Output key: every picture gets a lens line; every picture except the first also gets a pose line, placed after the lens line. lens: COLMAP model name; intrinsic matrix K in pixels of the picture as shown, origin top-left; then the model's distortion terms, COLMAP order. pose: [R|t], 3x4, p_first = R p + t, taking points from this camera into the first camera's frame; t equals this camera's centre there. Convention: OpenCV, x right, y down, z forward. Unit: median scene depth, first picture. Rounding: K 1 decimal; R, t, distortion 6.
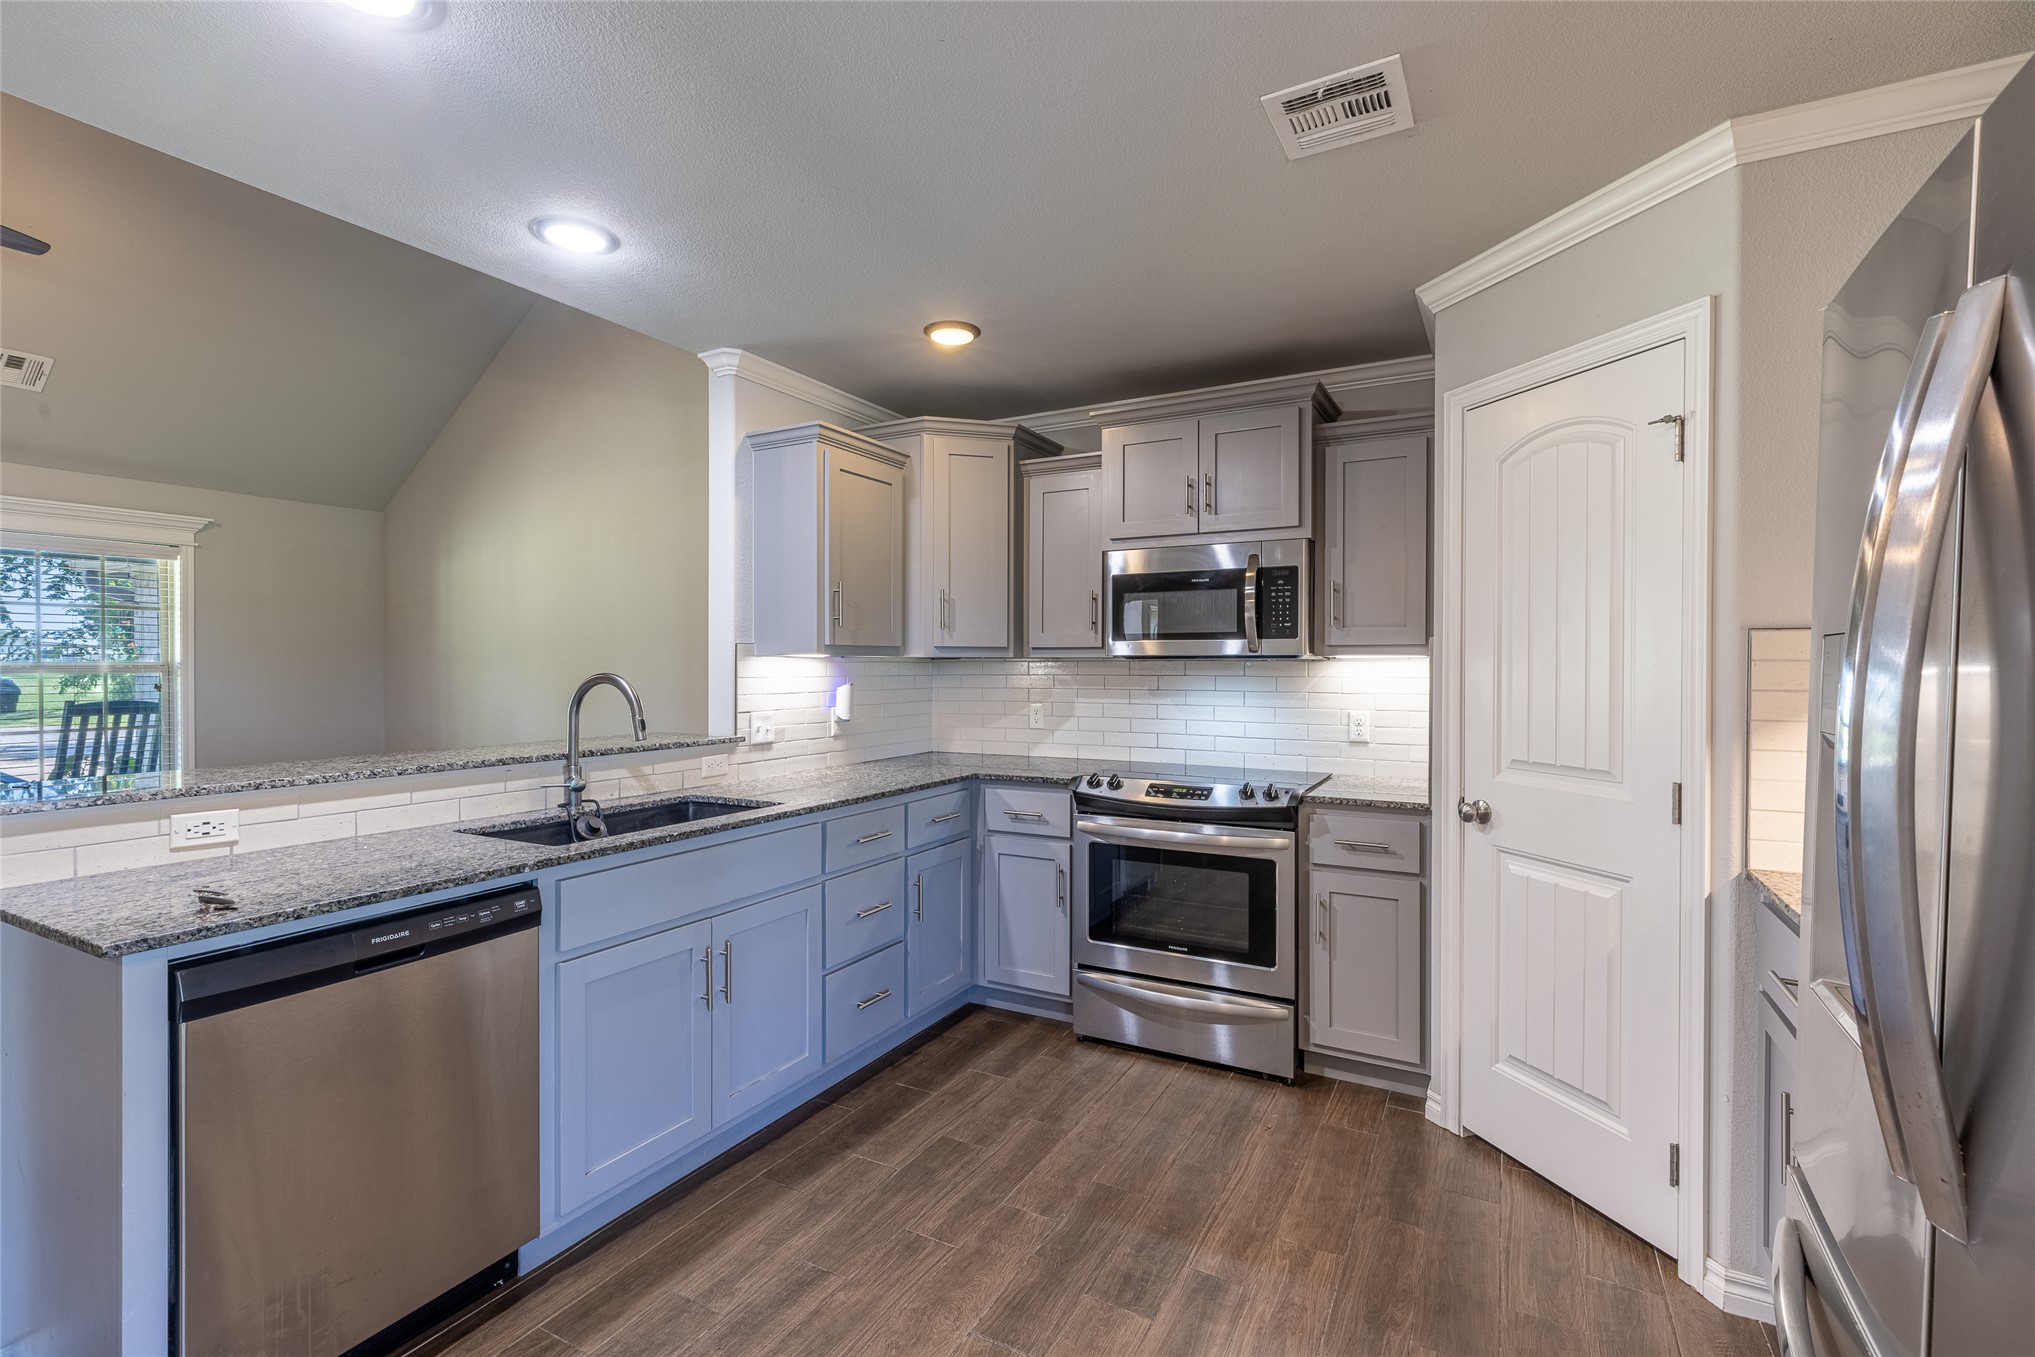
lens RADIAL K [[907.9, 0, 1015.8], [0, 907.9, 669.1], [0, 0, 1]] dist [0.005386, -0.000664]
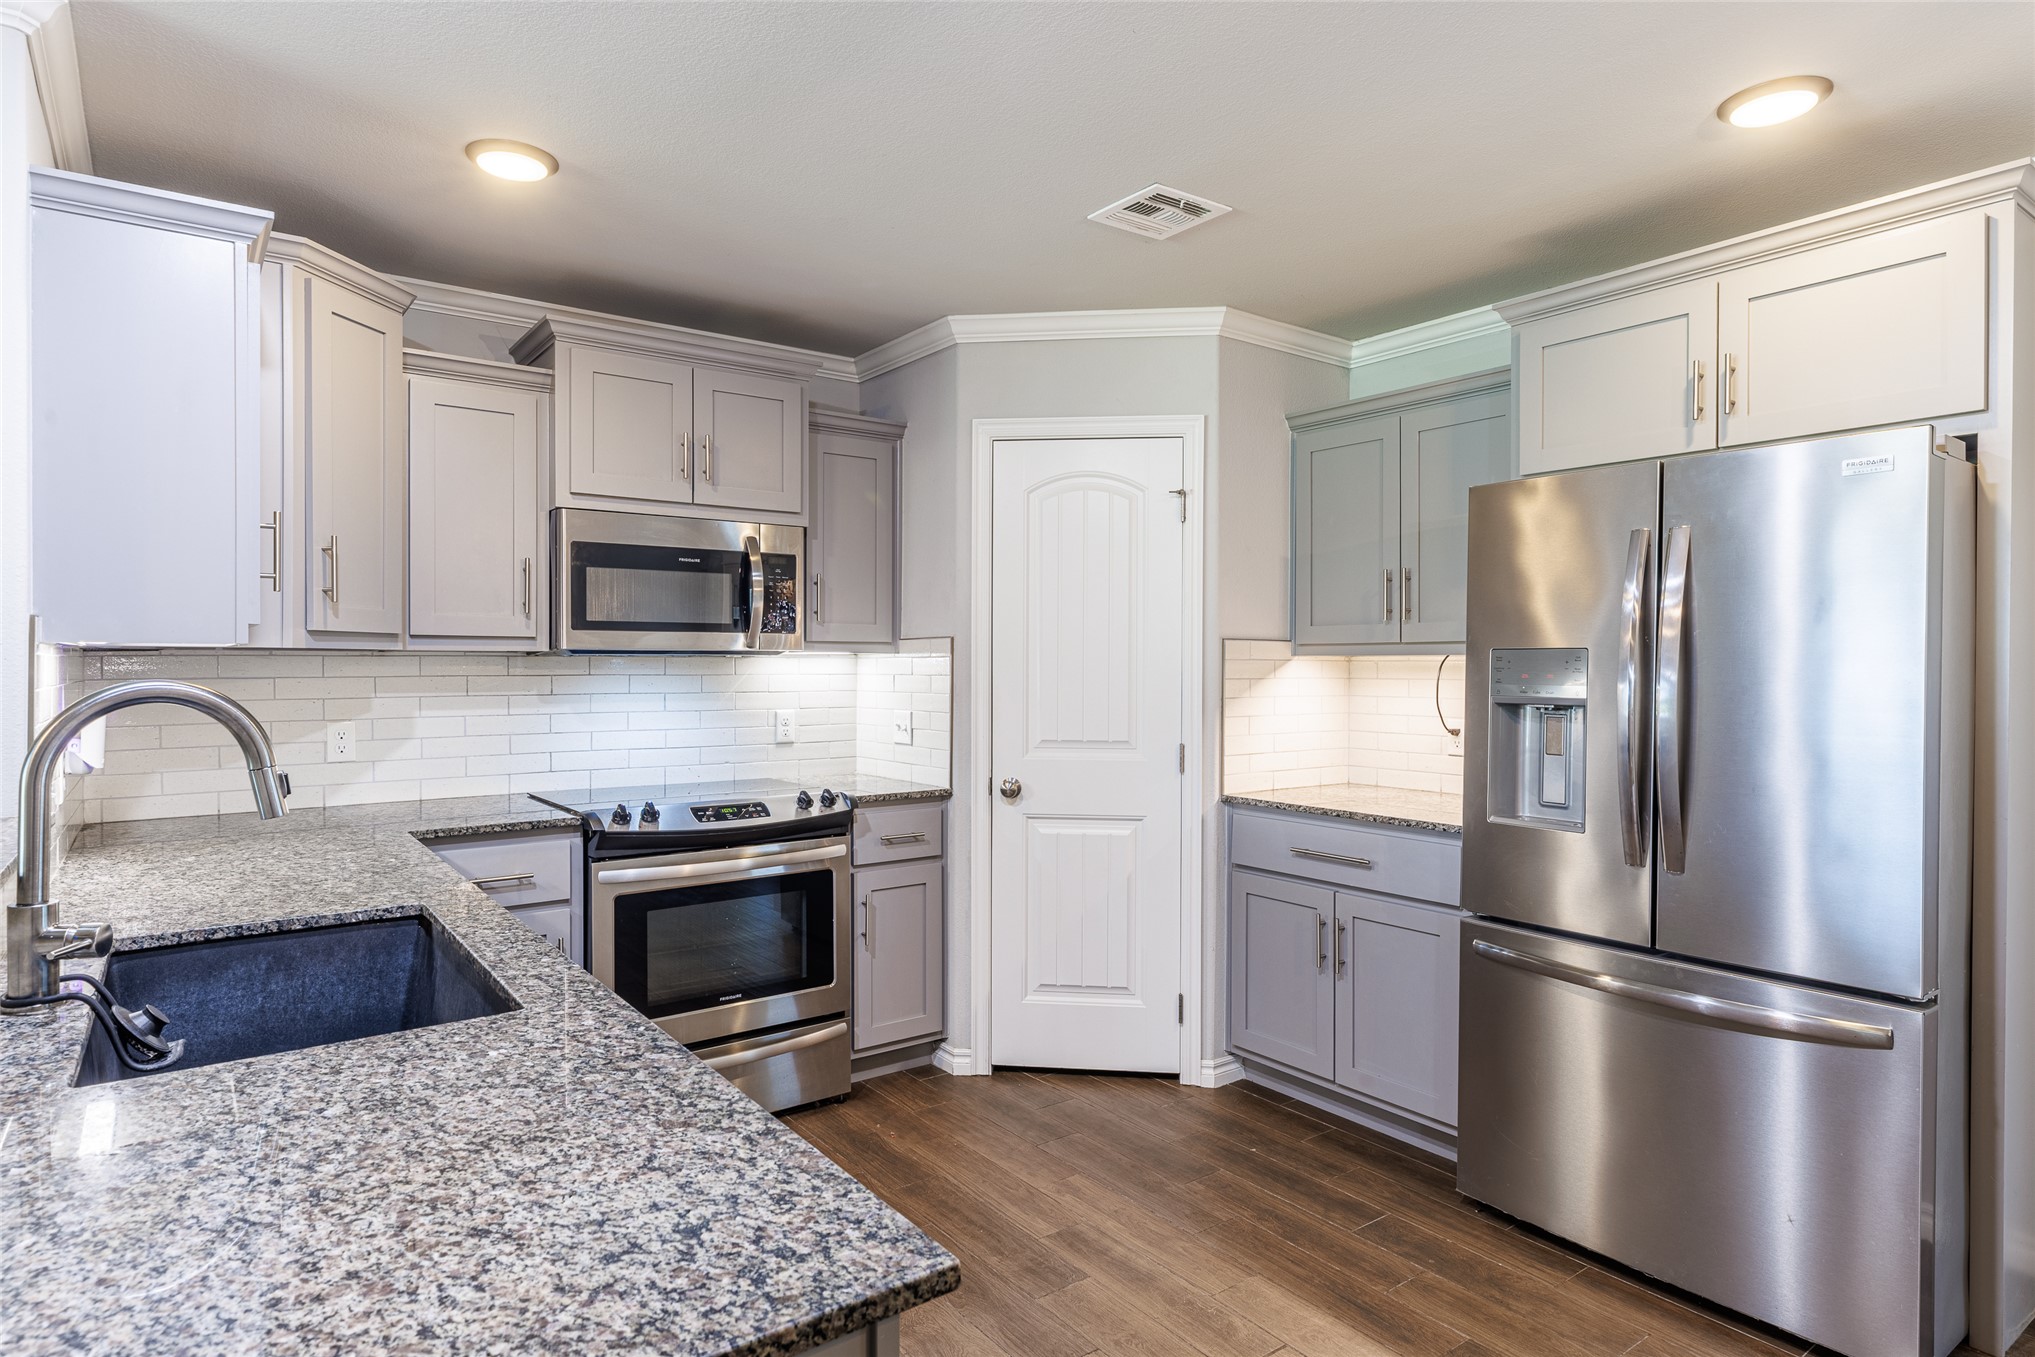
lens RADIAL K [[1124.1, 0, 1015.7], [0, 1124.1, 669.7], [0, 0, 1]] dist [0.005424, -0.000794]
pose [[0.421050, -0.006238, 0.907016, -0.706457], [0.003167, 0.999980, 0.005408, -0.002253], [-0.907032, 0.000595, 0.421061, 0.343005]]
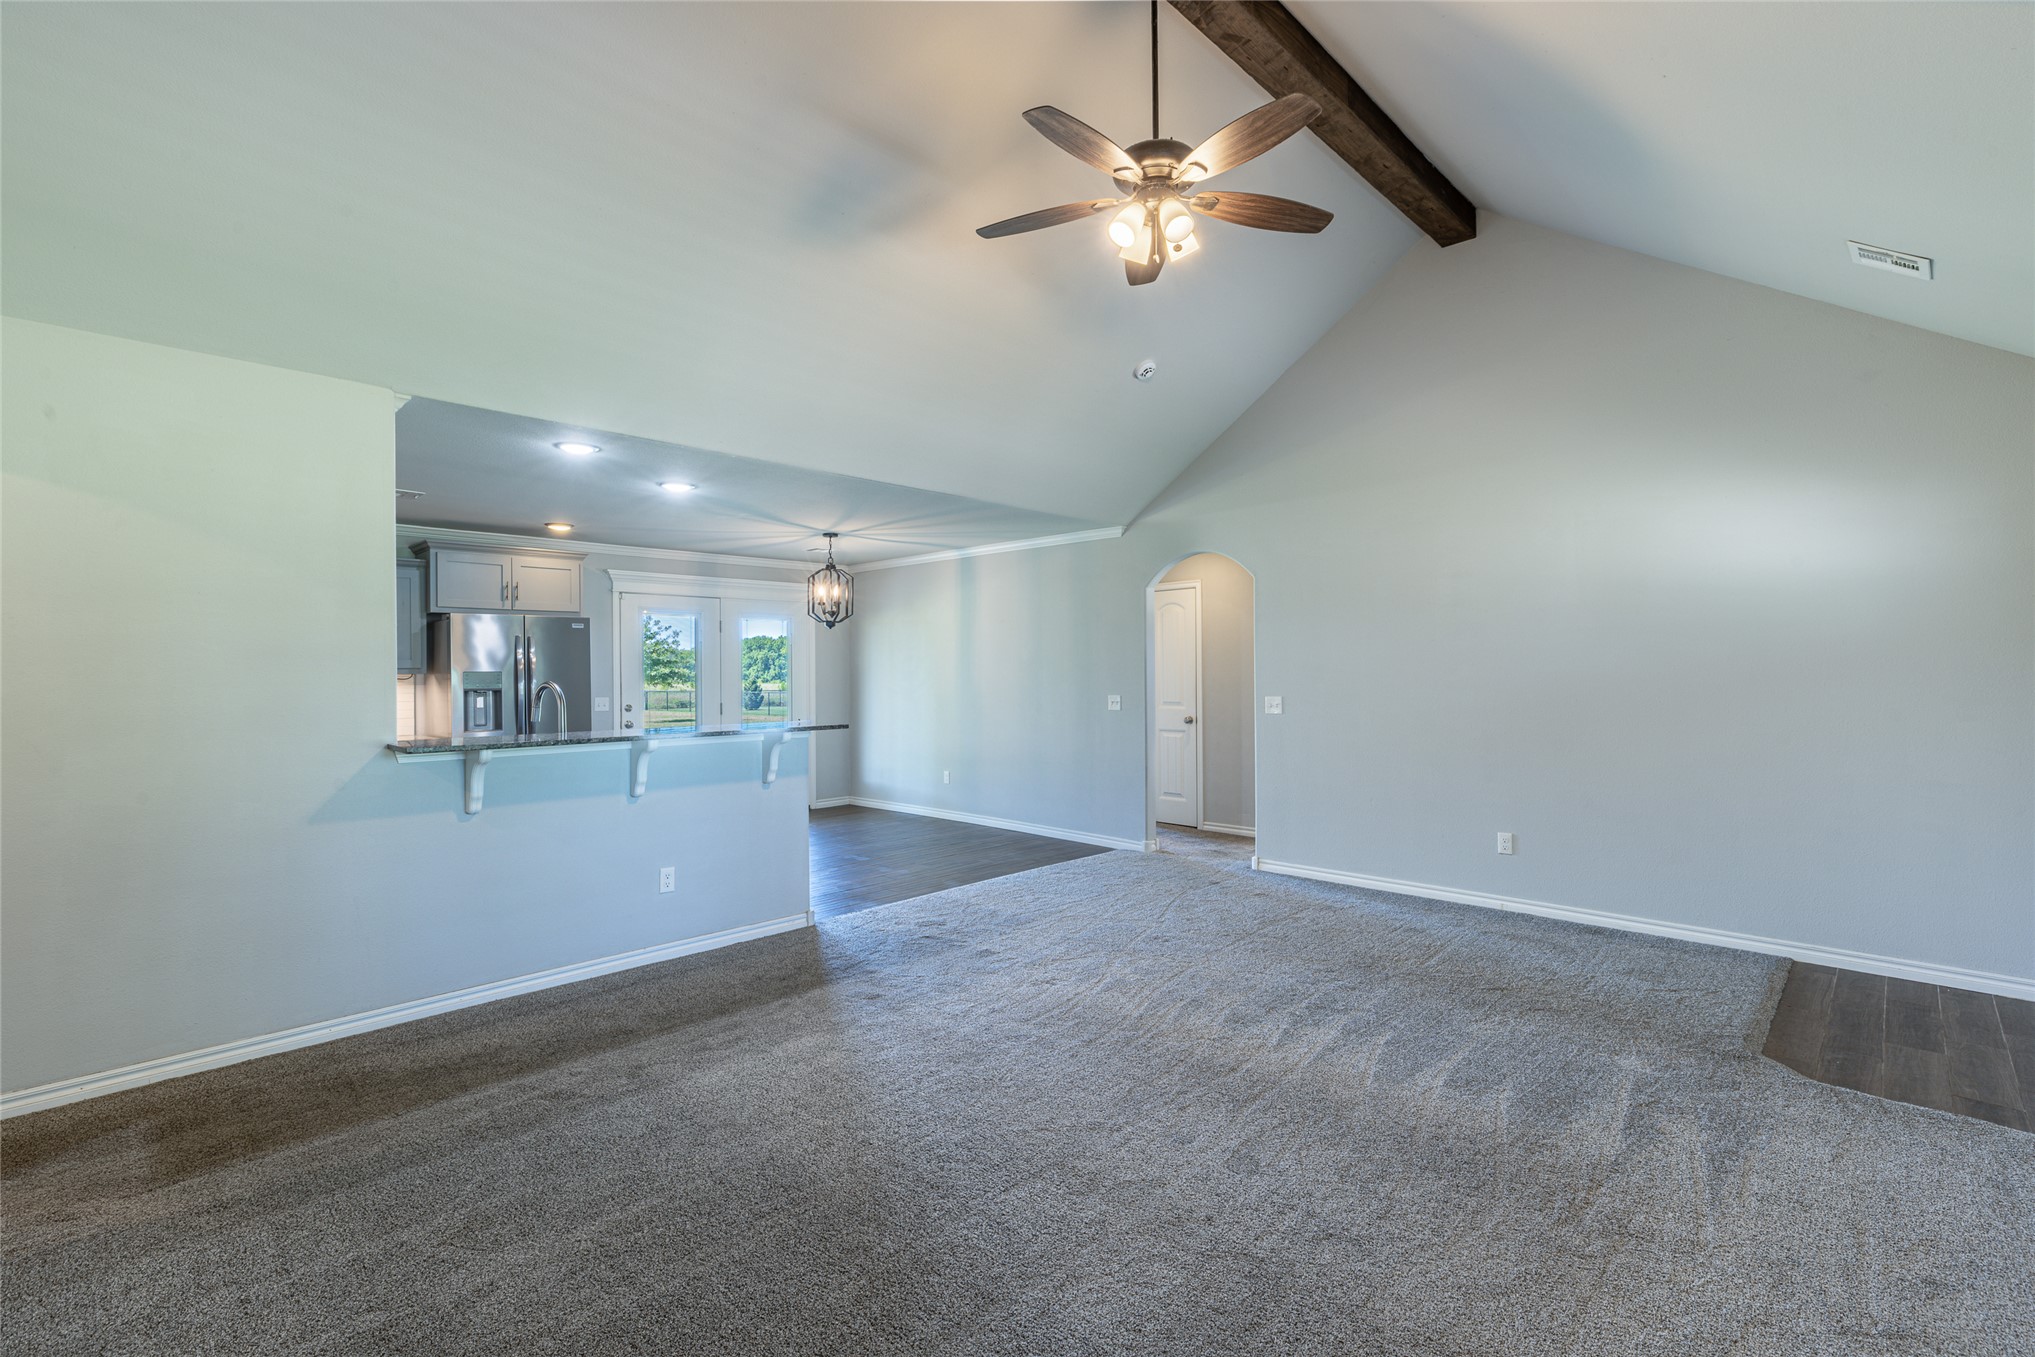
lens RADIAL K [[907.9, 0, 1010.1], [0, 907.9, 693.0], [0, 0, 1]] dist [0.005386, -0.000664]
pose [[-0.962166, -0.000976, 0.272462, -1.522464], [0.006050, 0.999671, 0.024945, -0.006541], [-0.272396, 0.025650, -0.961843, 2.111008]]
